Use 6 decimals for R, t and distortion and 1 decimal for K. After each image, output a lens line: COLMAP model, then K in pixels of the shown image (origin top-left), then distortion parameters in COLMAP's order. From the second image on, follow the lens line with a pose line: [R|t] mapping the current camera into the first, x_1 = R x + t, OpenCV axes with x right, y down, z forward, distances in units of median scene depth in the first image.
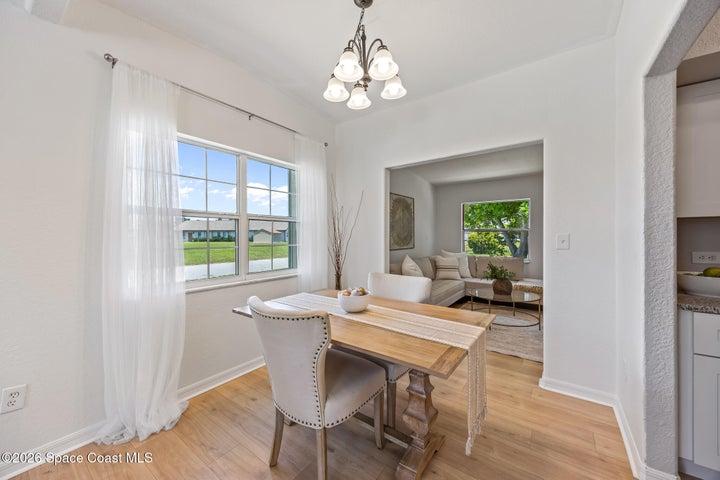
lens RADIAL K [[274.8, 0, 361.5], [0, 274.8, 239.1], [0, 0, 1]] dist [0.006851, 0.000013]
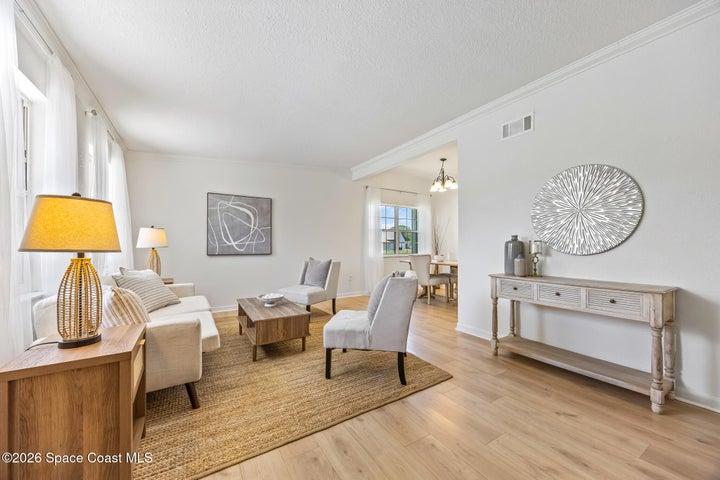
lens RADIAL K [[274.8, 0, 365.4], [0, 274.8, 244.0], [0, 0, 1]] dist [0.006851, 0.000013]
pose [[0.935699, -0.000722, -0.352799, 0.241205], [-0.001947, 0.999972, -0.007210, 0.073829], [0.352794, 0.007433, 0.935671, -1.902158]]
